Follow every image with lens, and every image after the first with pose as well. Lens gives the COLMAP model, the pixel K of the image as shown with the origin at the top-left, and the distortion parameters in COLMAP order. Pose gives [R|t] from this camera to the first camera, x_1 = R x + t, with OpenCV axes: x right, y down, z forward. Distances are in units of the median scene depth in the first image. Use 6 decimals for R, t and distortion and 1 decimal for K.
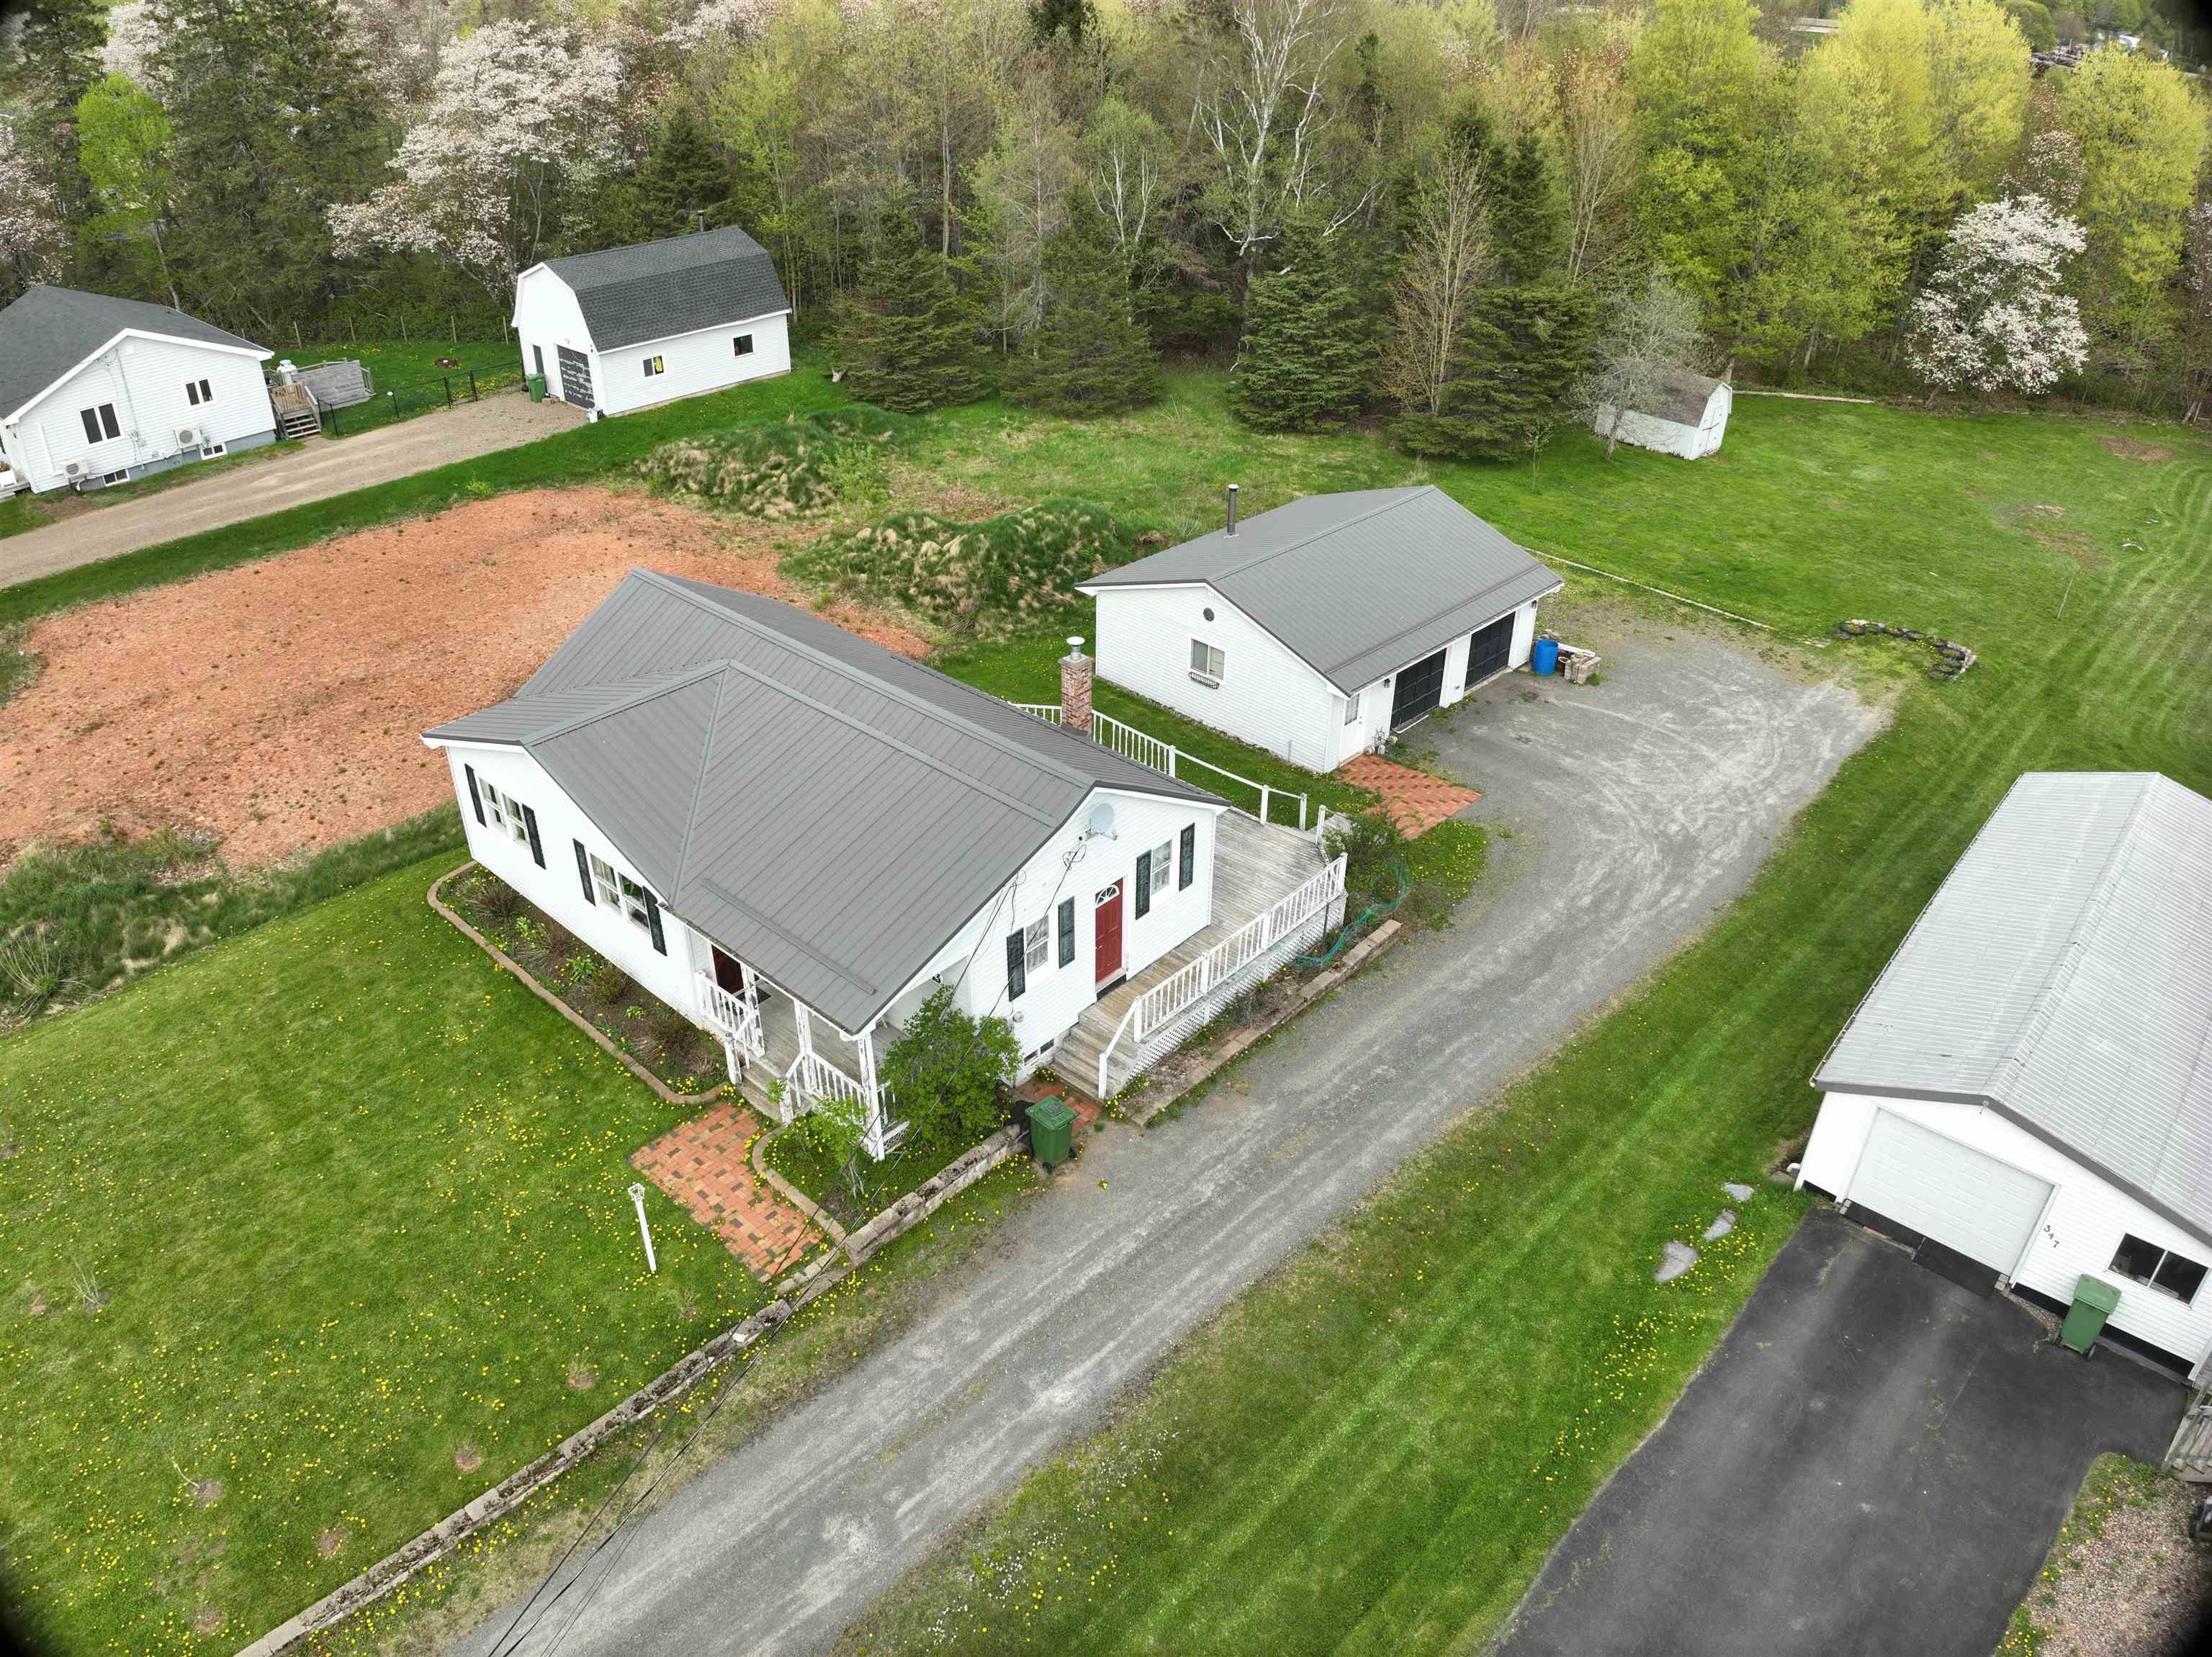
lens RADIAL K [[1557.8, 0, 1103.6], [0, 1557.8, 818.7], [0, 0, 1]] dist [-0.103876, -0.017362]
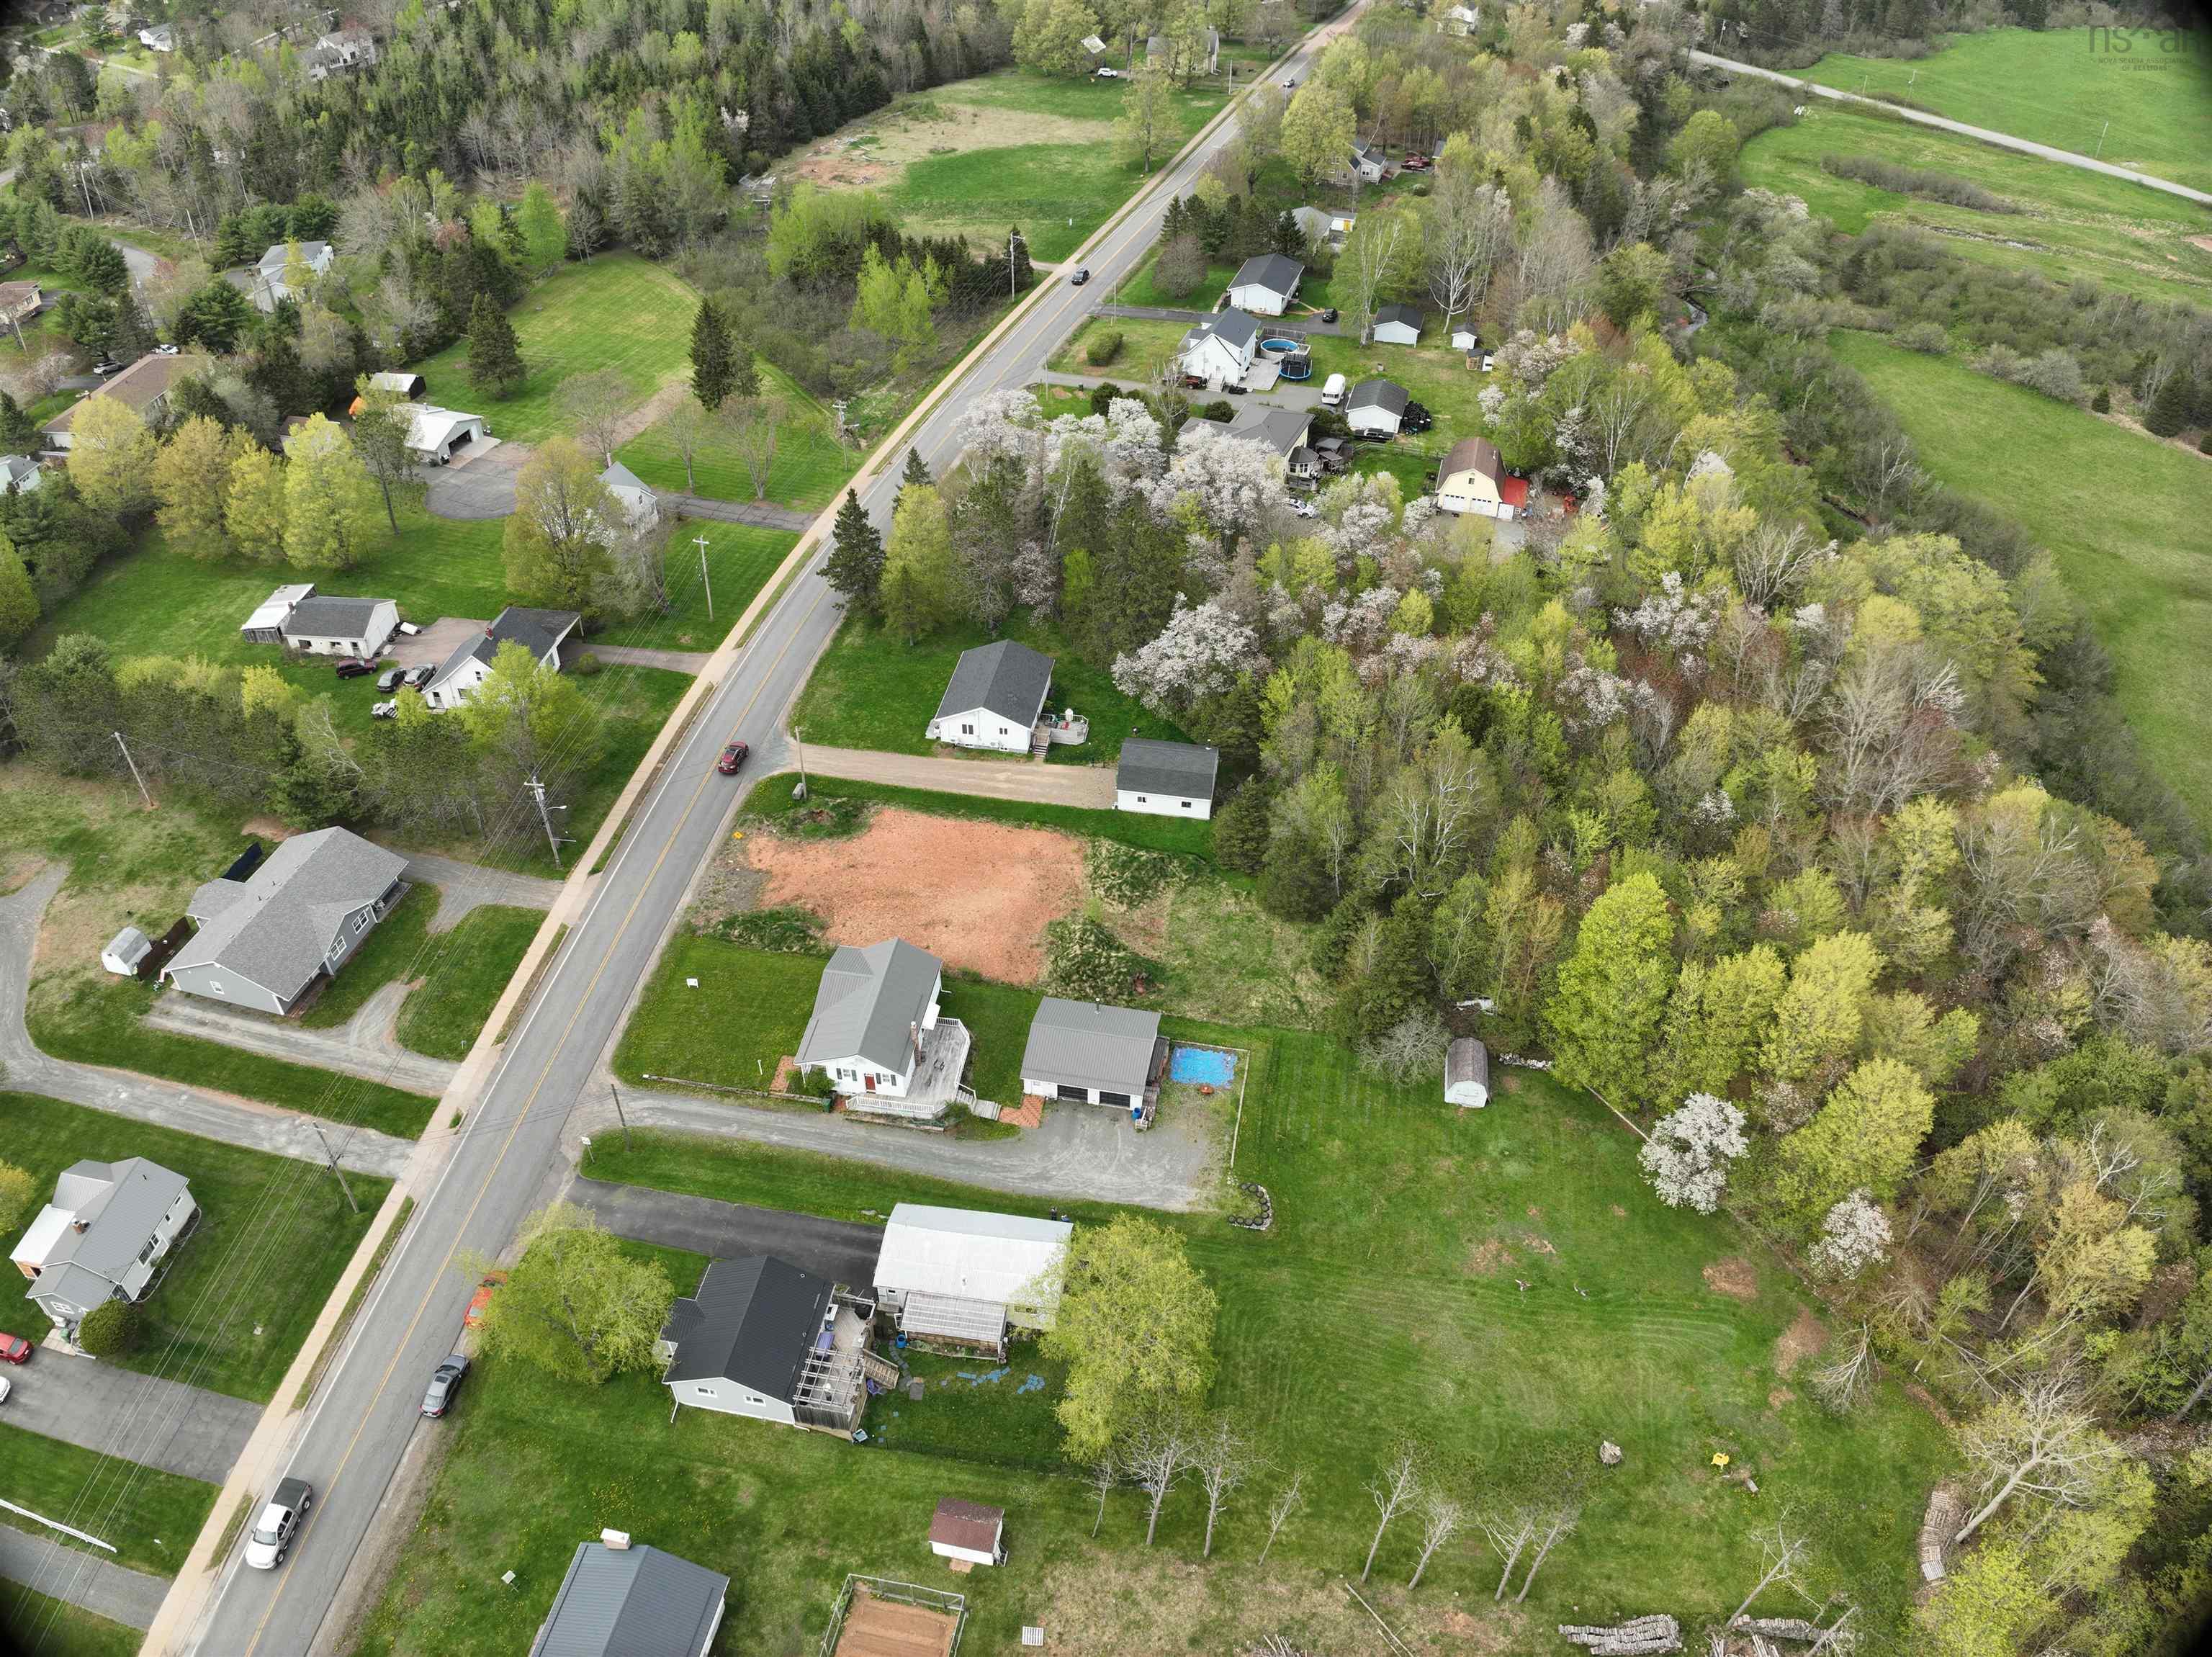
lens RADIAL K [[1557.8, 0, 1103.6], [0, 1557.8, 818.7], [0, 0, 1]] dist [-0.103876, -0.017362]
pose [[0.558389, 0.524841, -0.642451, 1.455552], [-0.438662, 0.844107, 0.308316, -1.143821], [0.704115, 0.109658, 0.701568, -0.889523]]
